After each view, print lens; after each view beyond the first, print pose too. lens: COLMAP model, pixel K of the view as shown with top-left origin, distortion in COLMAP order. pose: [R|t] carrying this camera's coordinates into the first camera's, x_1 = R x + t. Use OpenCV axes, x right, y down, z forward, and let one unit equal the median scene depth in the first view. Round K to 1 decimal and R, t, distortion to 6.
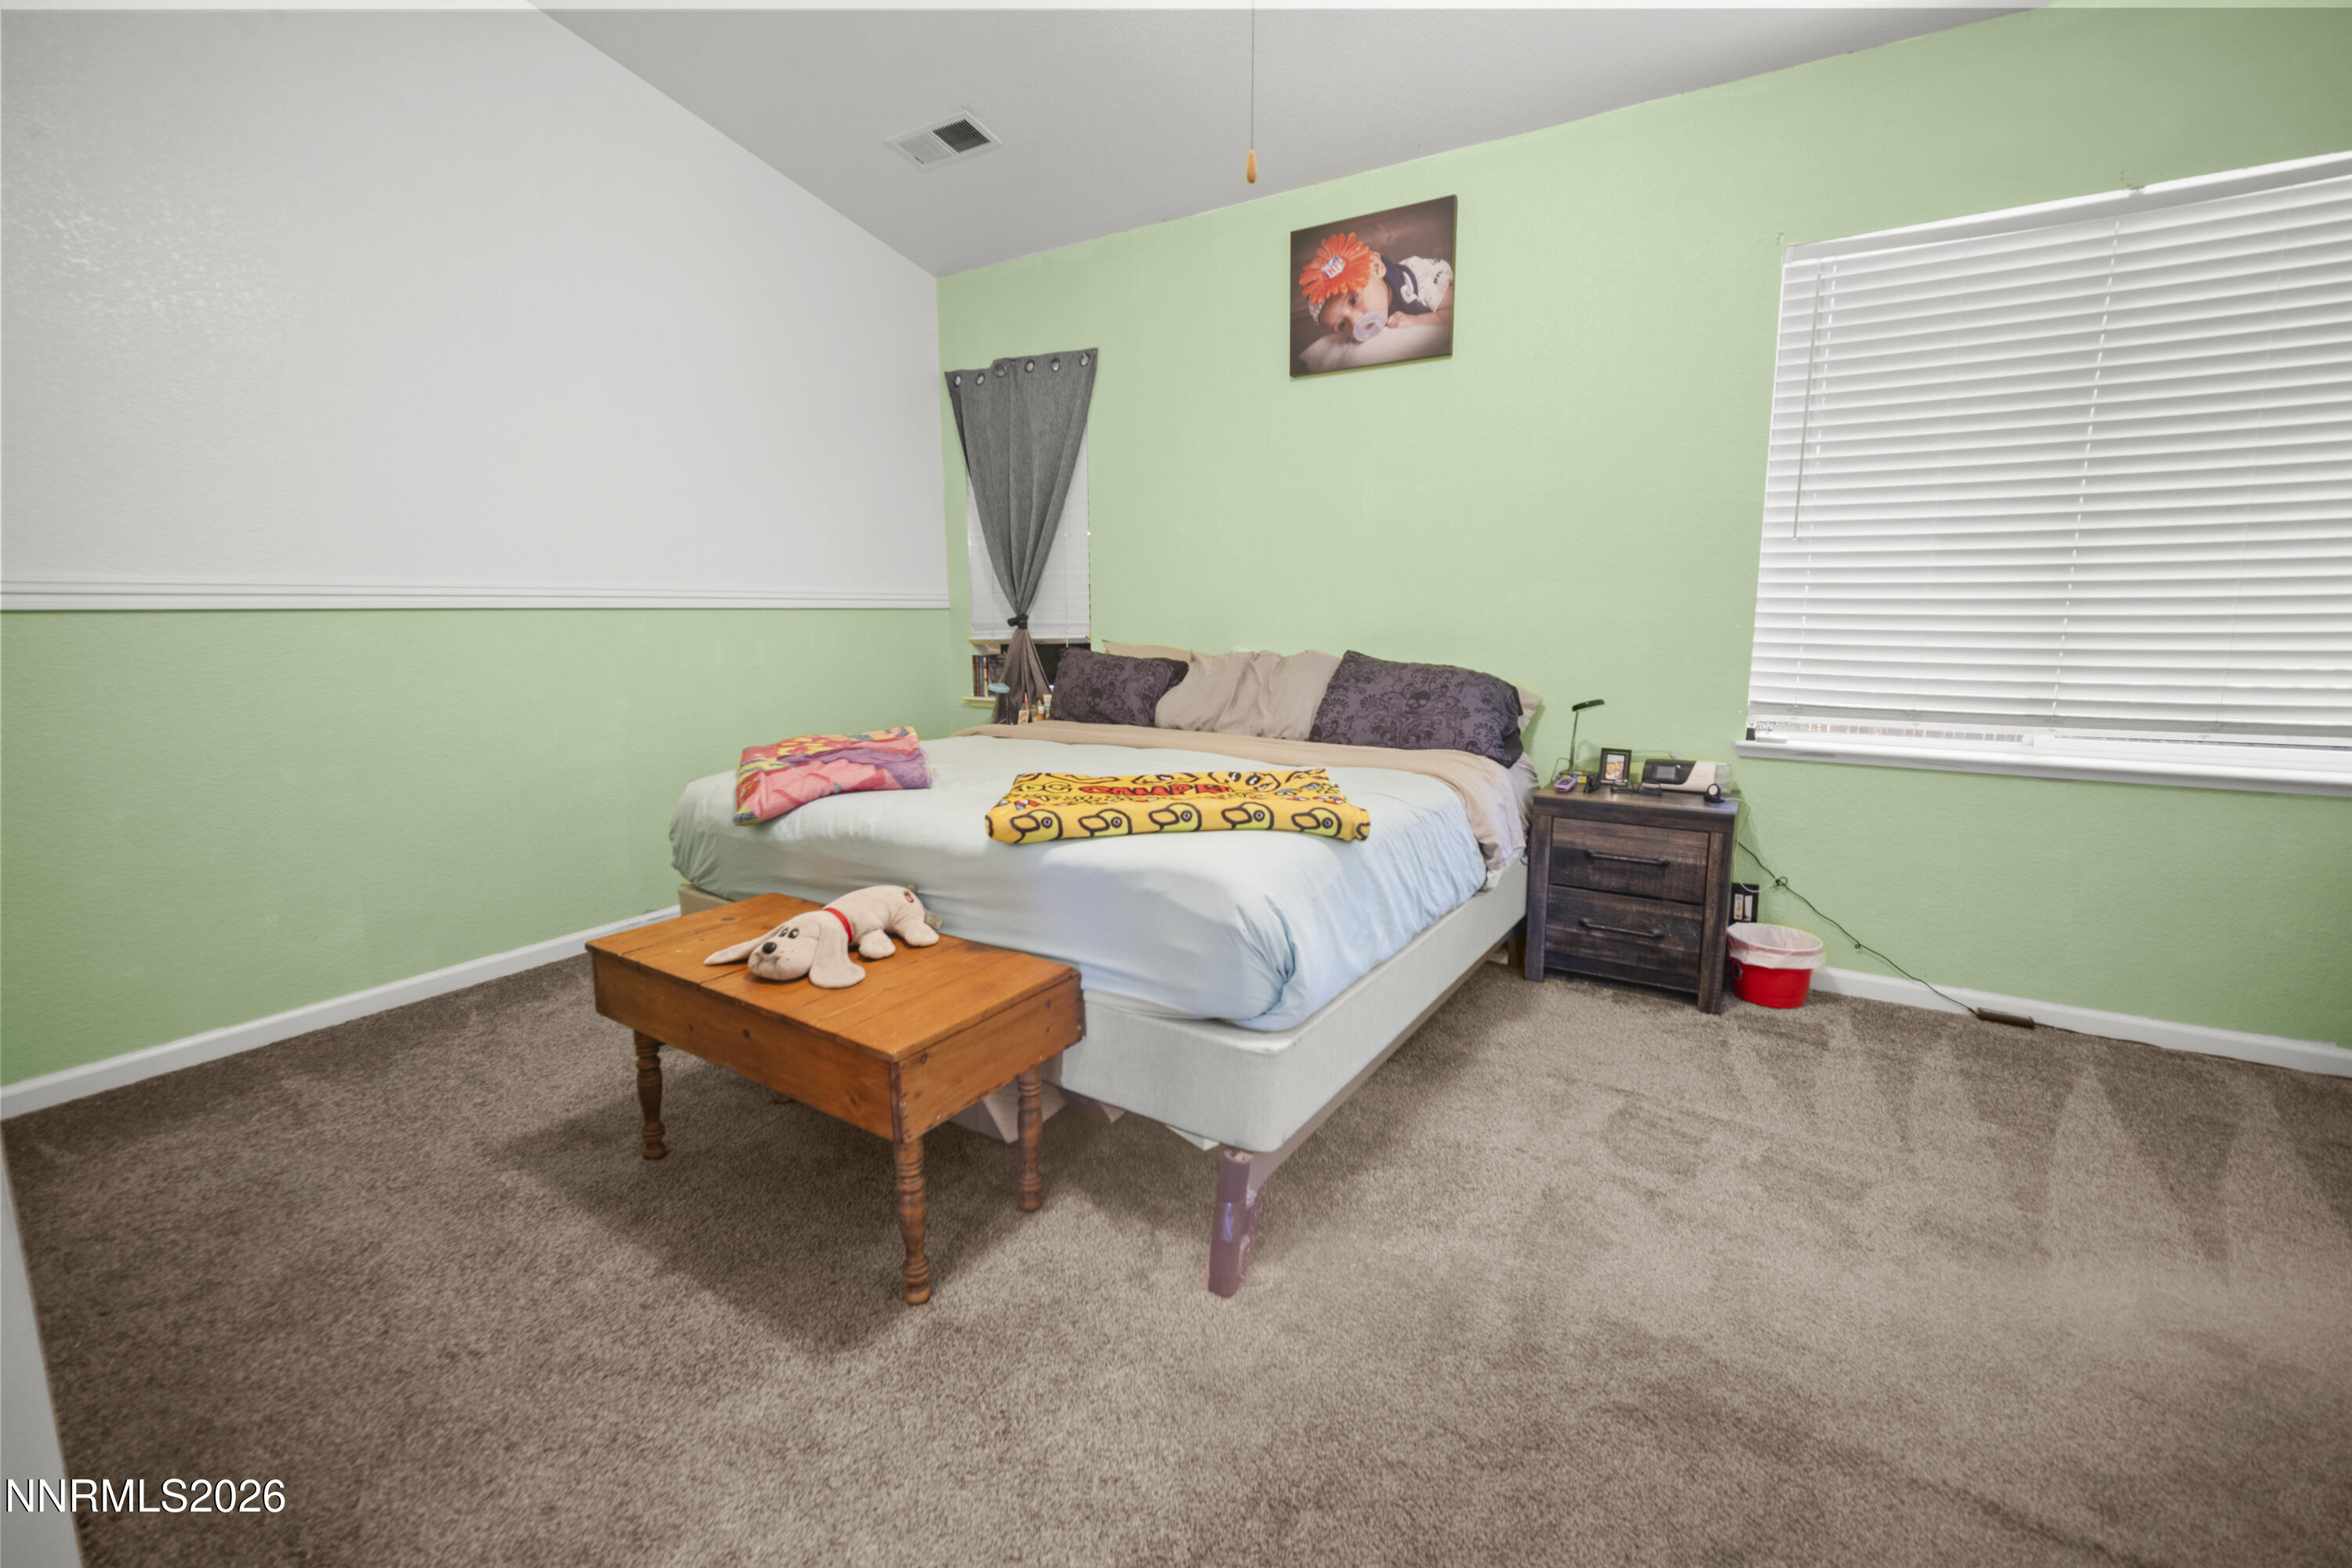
lens RADIAL K [[969.7, 0, 1170.4], [0, 969.7, 772.5], [0, 0, 1]] dist [-0.001188, 0.000185]
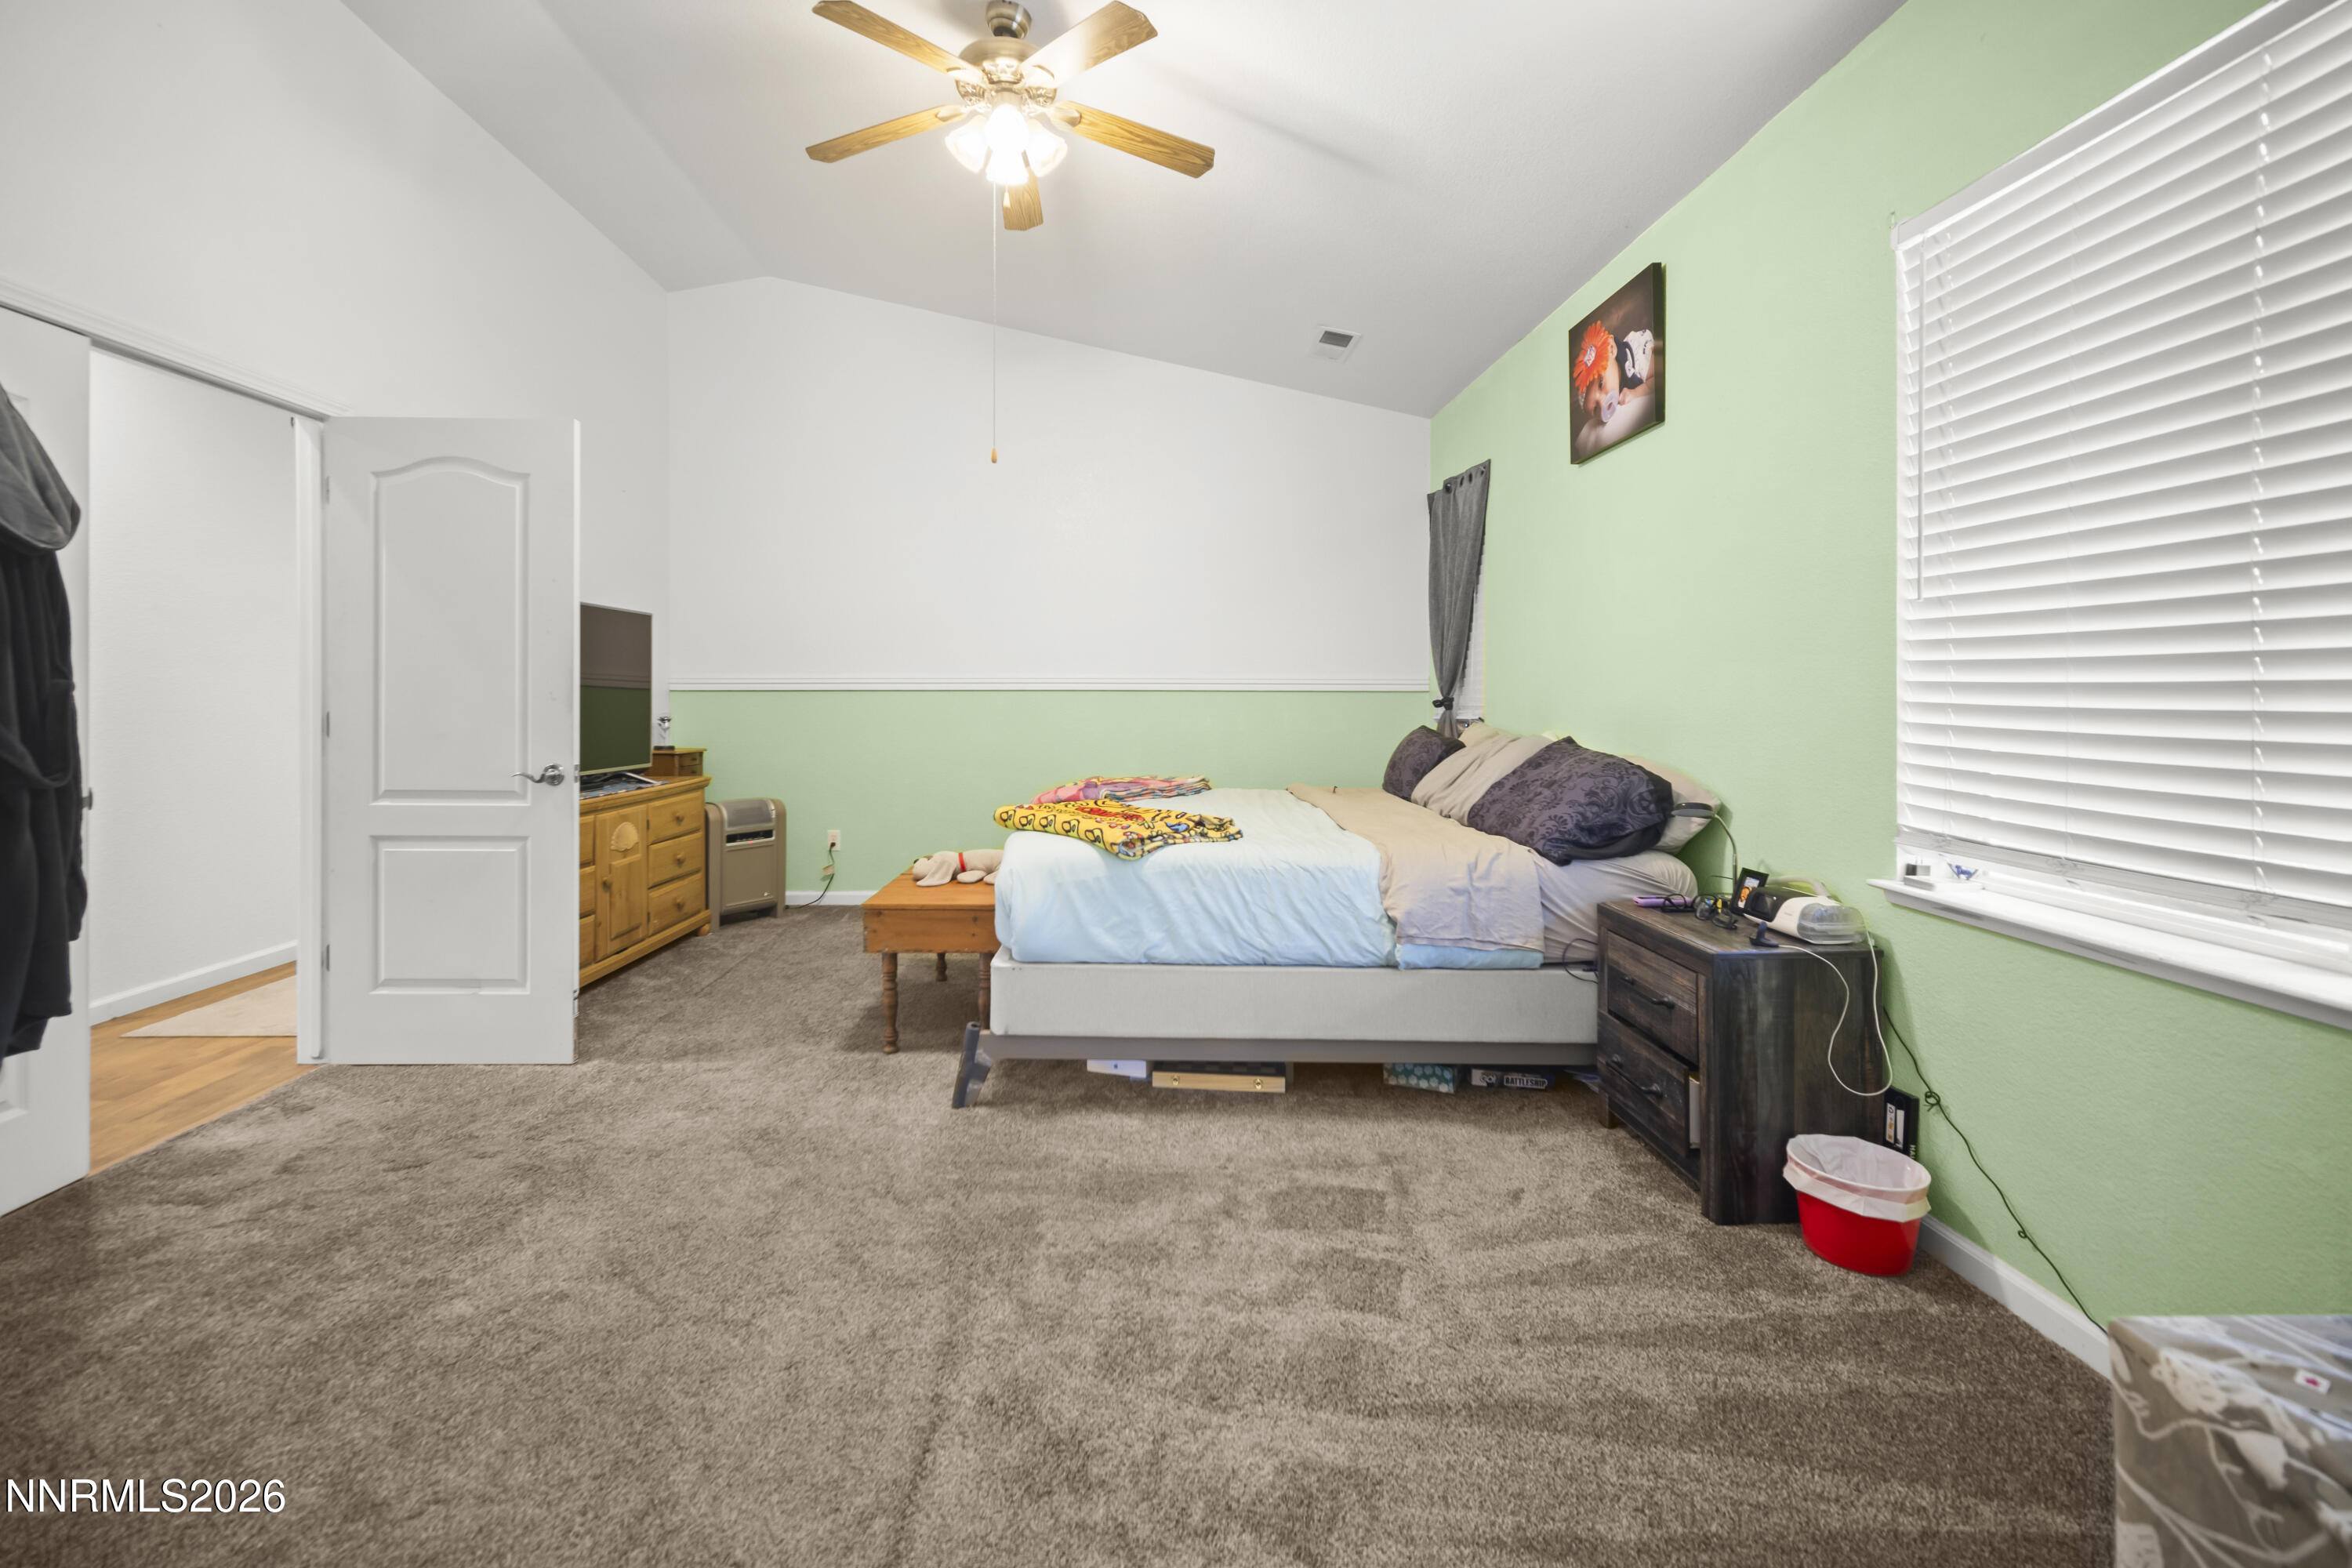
lens RADIAL K [[1021.3, 0, 1146.0], [0, 1021.3, 708.4], [0, 0, 1]] dist [-0.000099, 0.000887]
pose [[0.542855, 0.018001, -0.839634, 0.908294], [-0.141628, 0.987414, -0.070398, -0.026685], [0.827798, 0.157132, 0.538572, 0.125021]]
